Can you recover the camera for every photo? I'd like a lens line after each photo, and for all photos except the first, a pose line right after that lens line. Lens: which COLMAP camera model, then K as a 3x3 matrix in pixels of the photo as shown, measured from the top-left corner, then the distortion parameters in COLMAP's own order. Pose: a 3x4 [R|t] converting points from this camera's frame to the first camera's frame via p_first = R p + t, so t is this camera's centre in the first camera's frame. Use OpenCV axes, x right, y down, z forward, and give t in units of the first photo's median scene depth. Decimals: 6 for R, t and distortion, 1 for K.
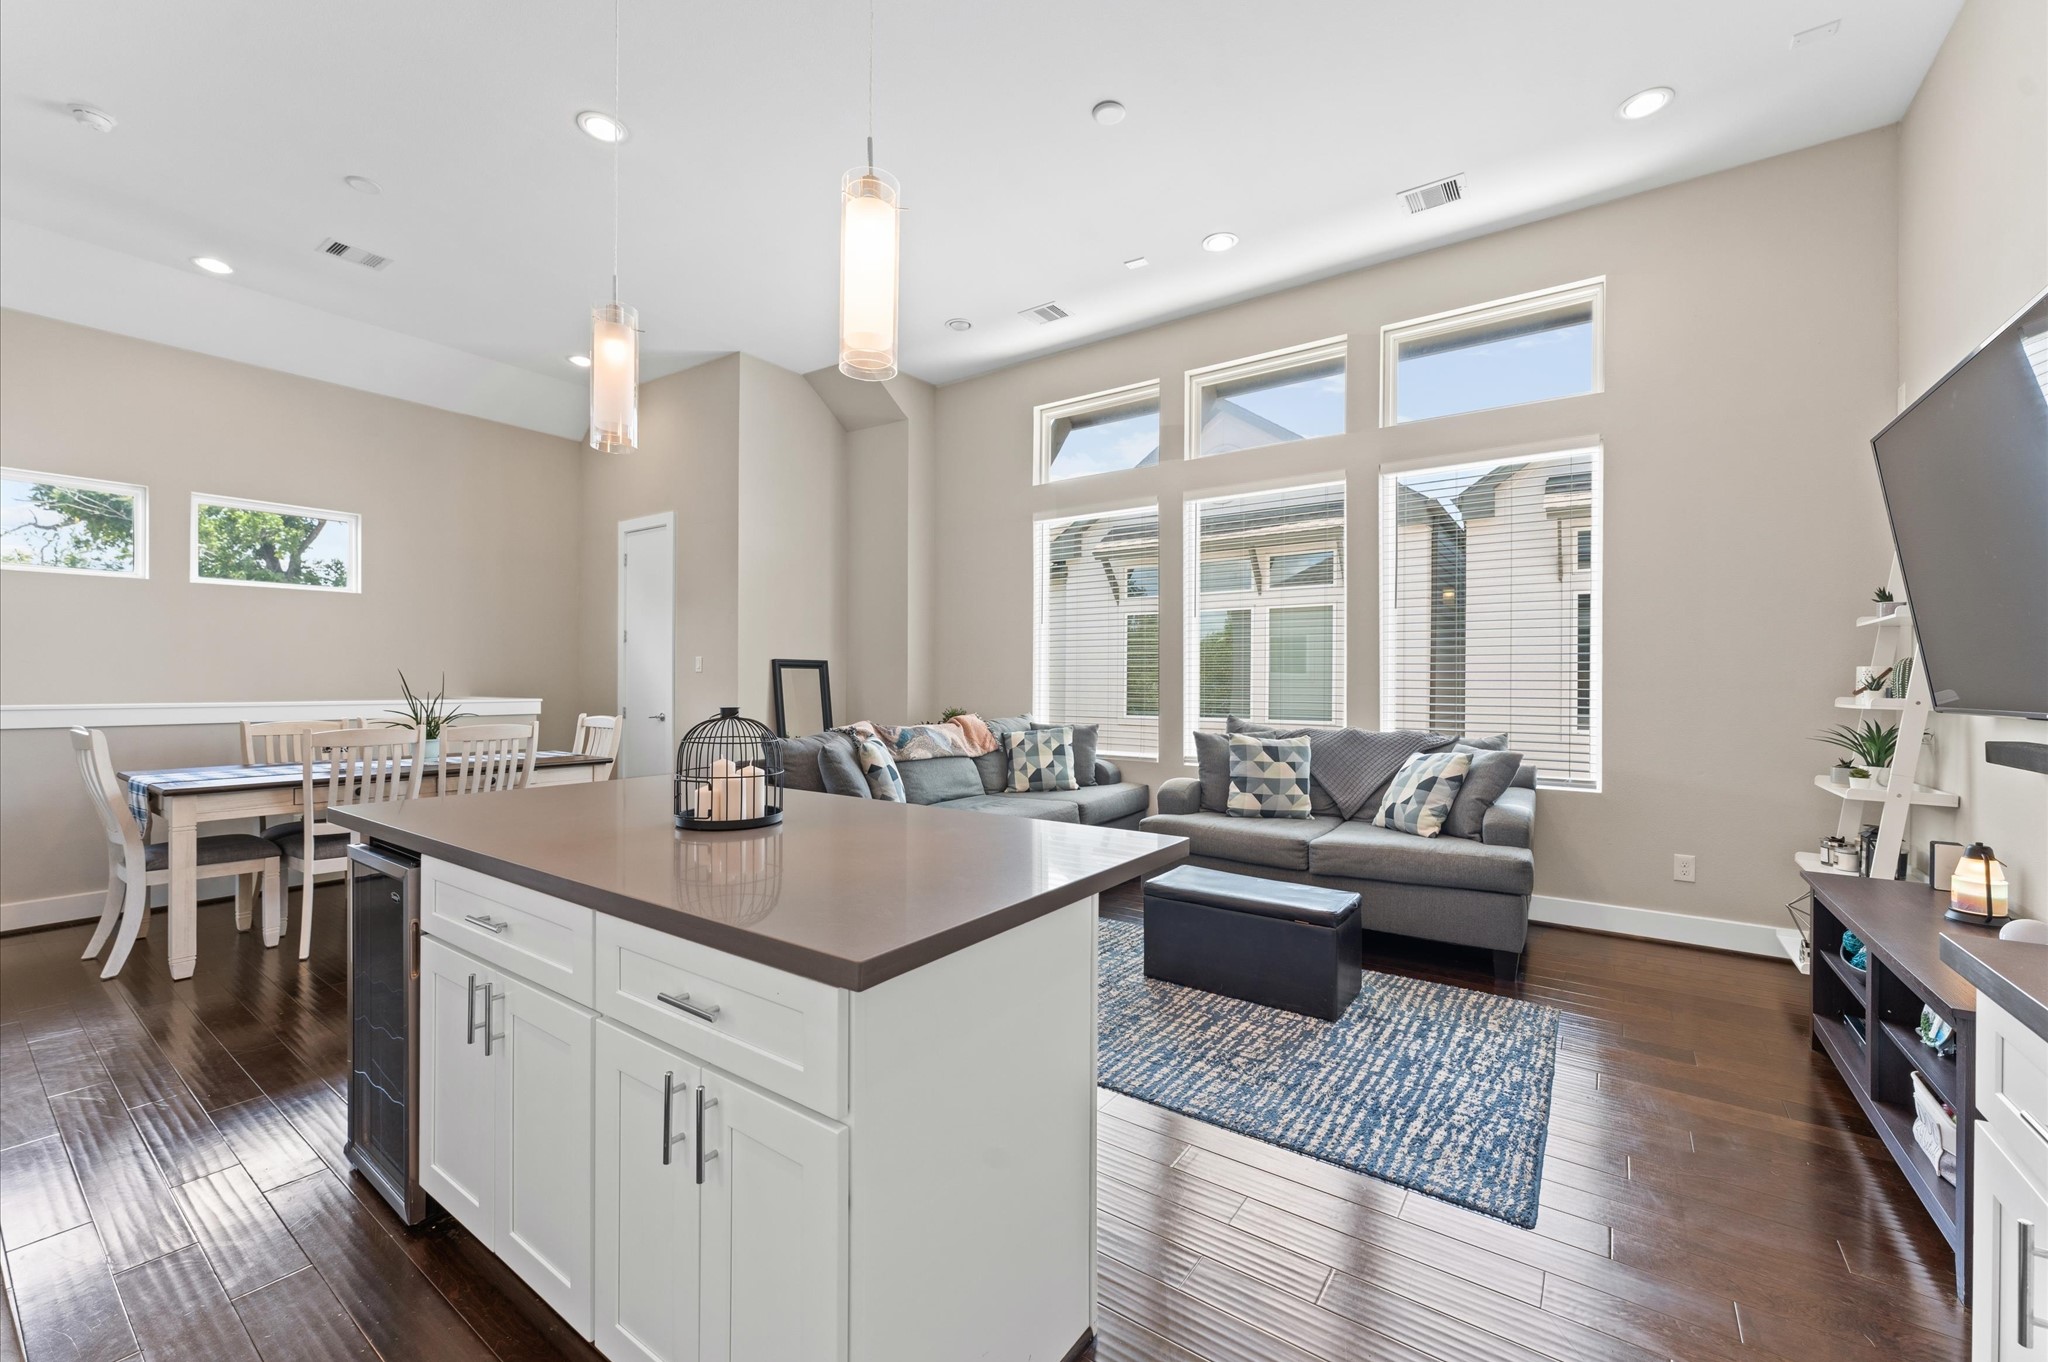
lens RADIAL K [[819.0, 0, 1024.7], [0, 819.0, 679.6], [0, 0, 1]] dist [-0.001052, 0.000479]
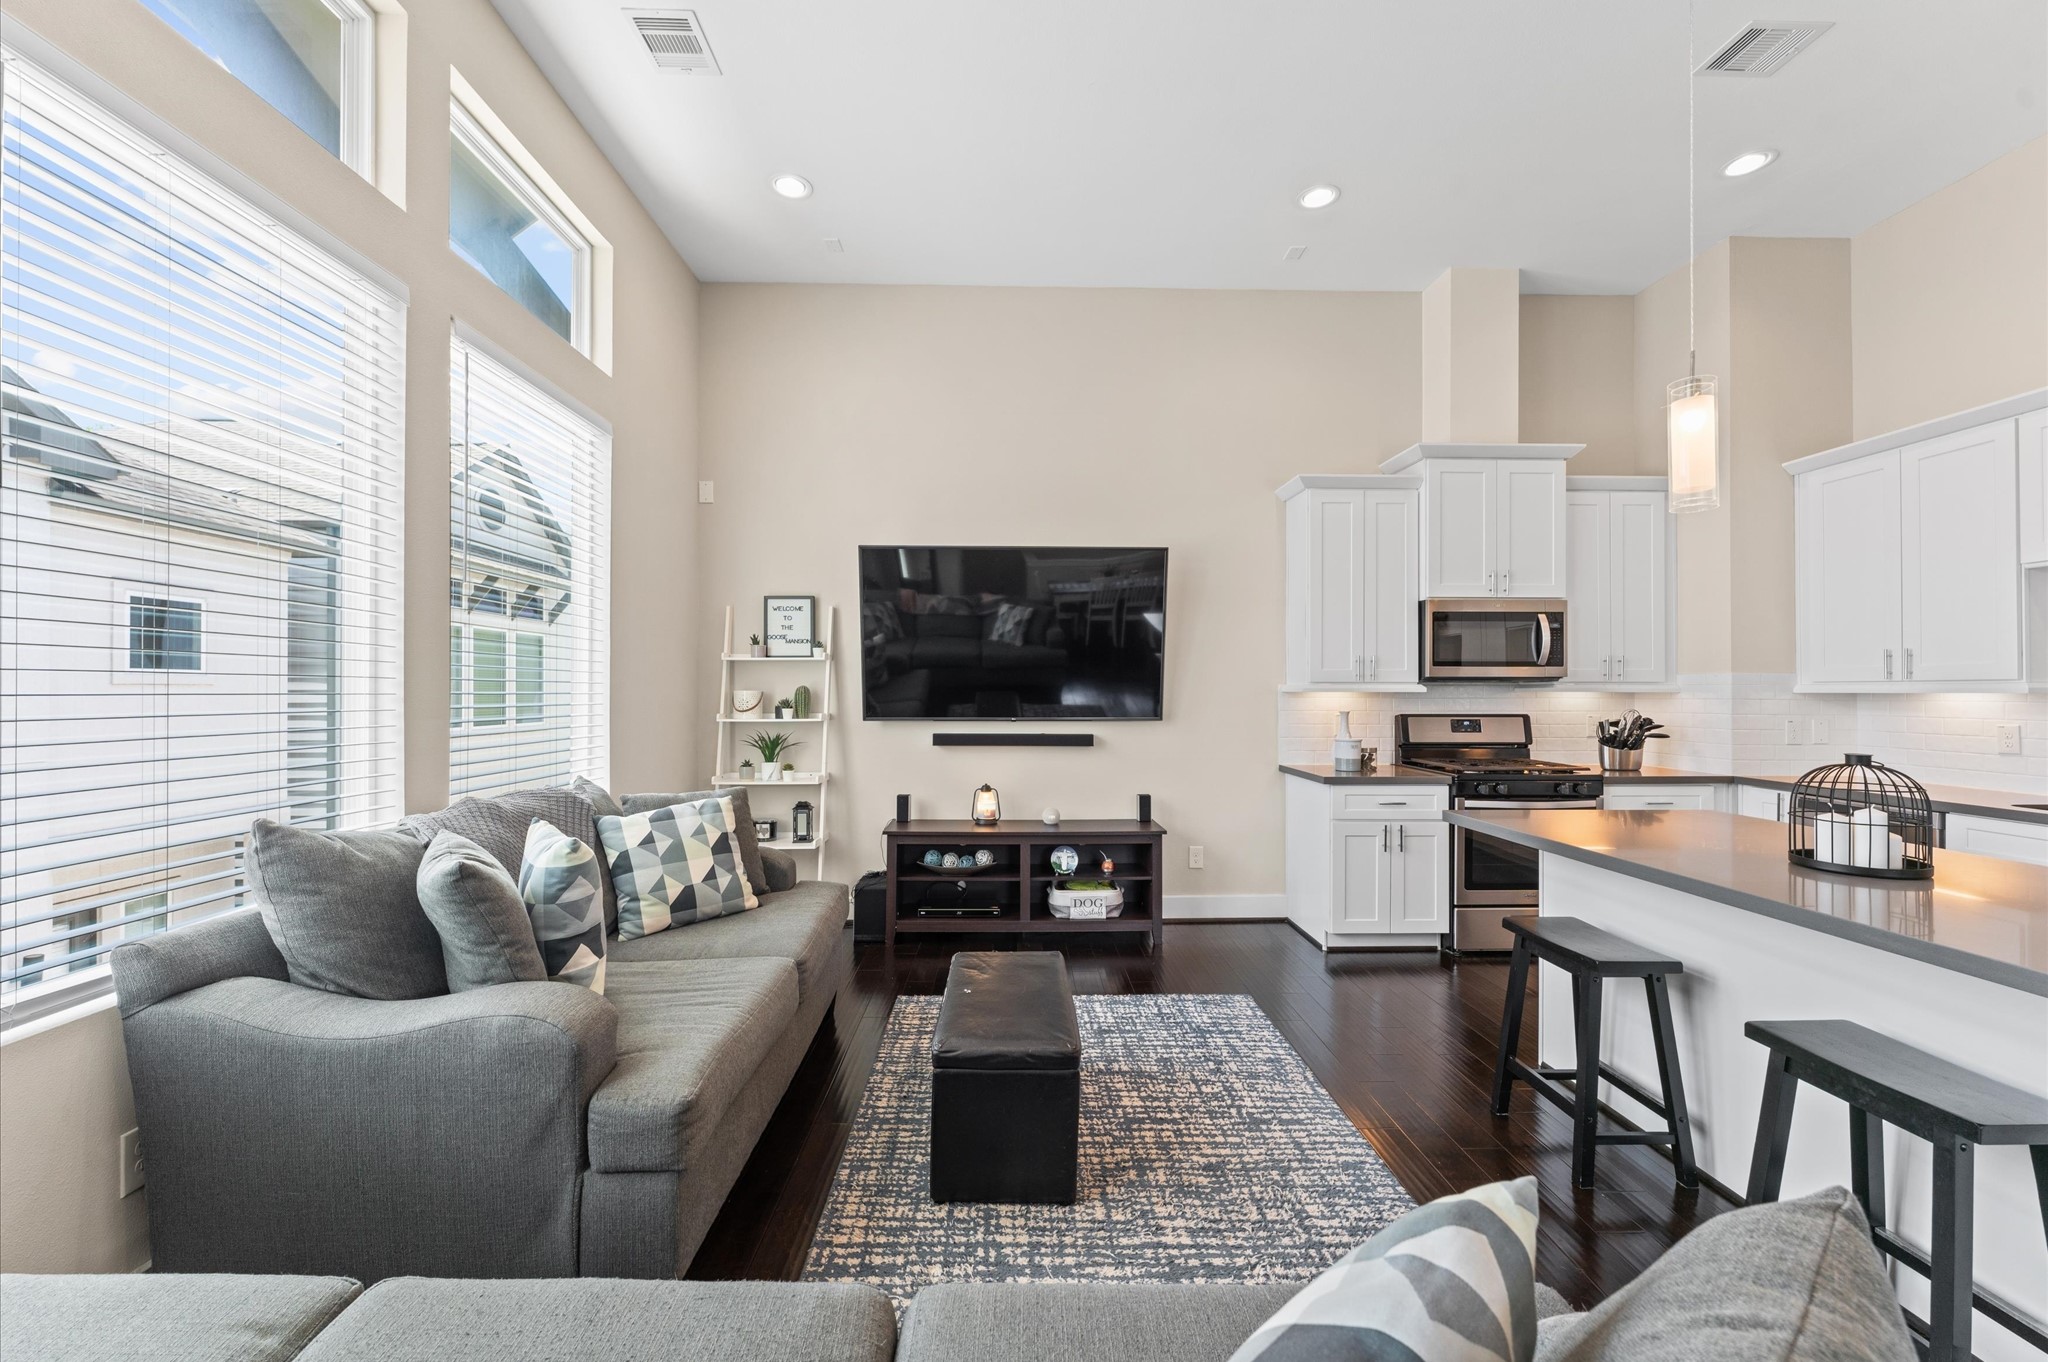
lens RADIAL K [[808.8, 0, 1019.6], [0, 808.8, 690.9], [0, 0, 1]] dist [-0.003051, -0.000021]
pose [[-0.595279, -0.005879, 0.803498, -0.298847], [-0.008363, 0.999964, 0.001121, -0.020785], [-0.803476, -0.006052, -0.595307, 1.334590]]
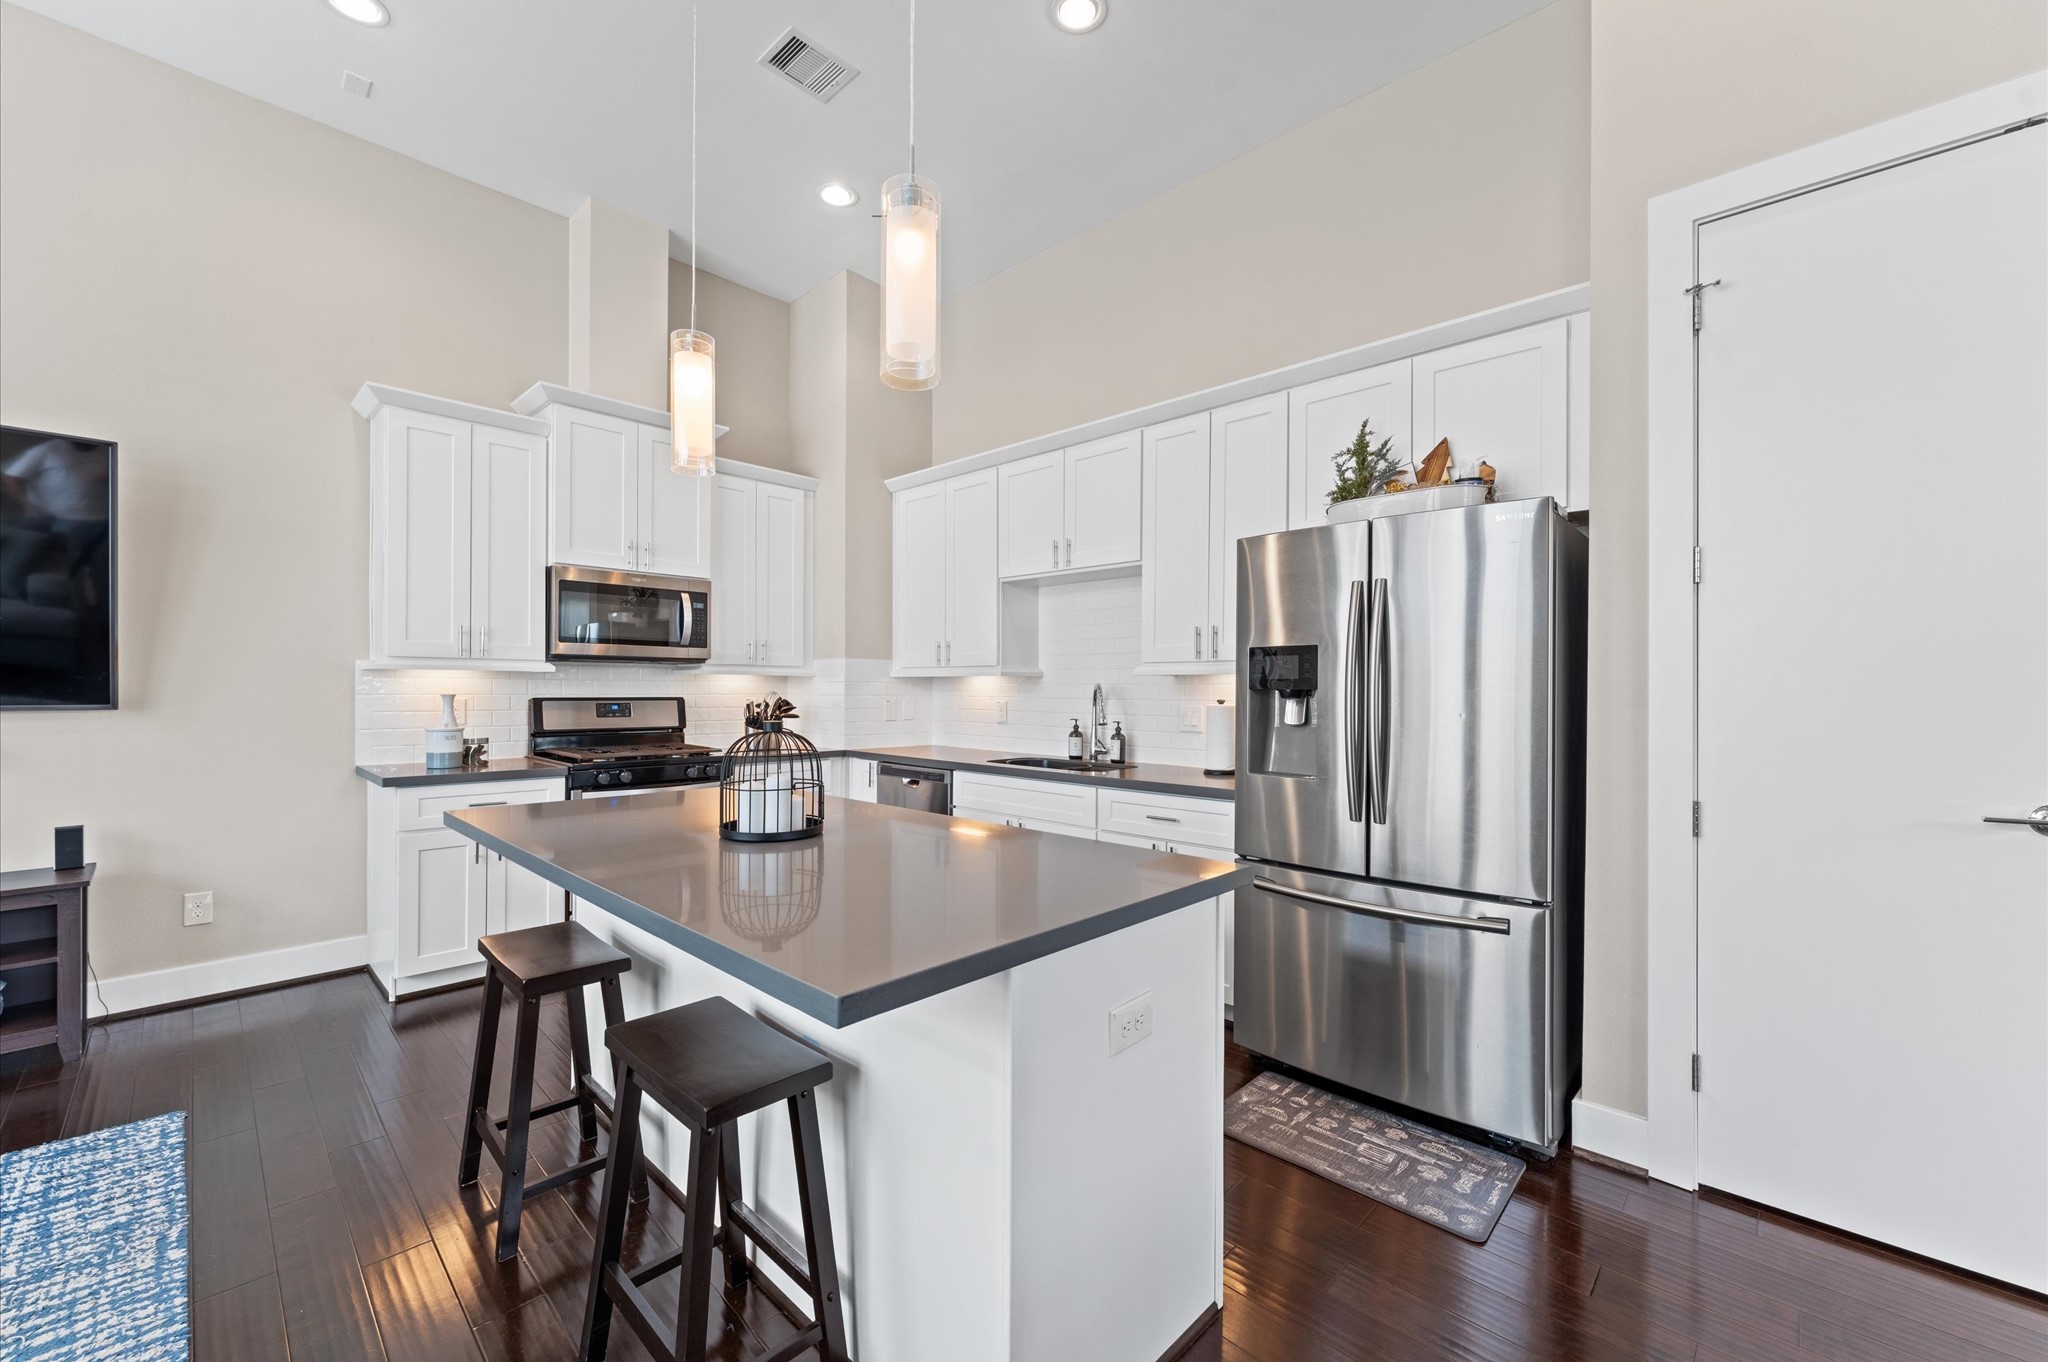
lens RADIAL K [[808.8, 0, 1019.6], [0, 808.8, 690.9], [0, 0, 1]] dist [-0.003051, -0.000021]
pose [[-0.988725, -0.011582, 0.149297, -0.449790], [-0.011725, 0.999931, -0.000076, -0.004374], [-0.149286, -0.001826, -0.988792, 1.074702]]
